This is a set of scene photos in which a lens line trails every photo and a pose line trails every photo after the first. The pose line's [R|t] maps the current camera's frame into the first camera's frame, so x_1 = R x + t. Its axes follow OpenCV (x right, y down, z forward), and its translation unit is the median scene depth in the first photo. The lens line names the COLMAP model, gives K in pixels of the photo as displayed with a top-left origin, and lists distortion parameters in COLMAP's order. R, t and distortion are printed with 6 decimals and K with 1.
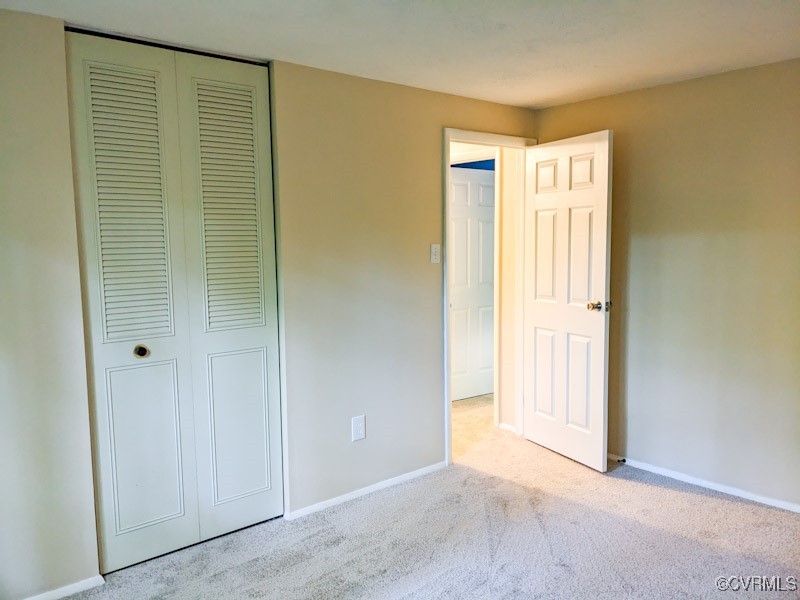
lens RADIAL K [[634.5, 0, 409.0], [0, 634.5, 300.1], [0, 0, 1]] dist [0.061372, -0.106116]
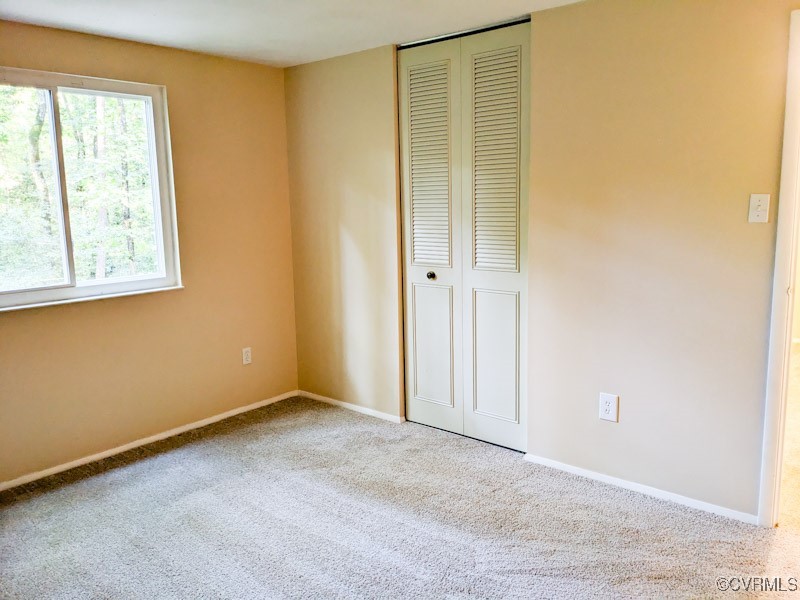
lens RADIAL K [[634.5, 0, 409.0], [0, 634.5, 300.1], [0, 0, 1]] dist [0.061372, -0.106116]
pose [[0.149915, 0.160660, -0.975558, 0.822764], [-0.082365, 0.985309, 0.149609, -0.060811], [0.985262, 0.057923, 0.160945, 0.669534]]
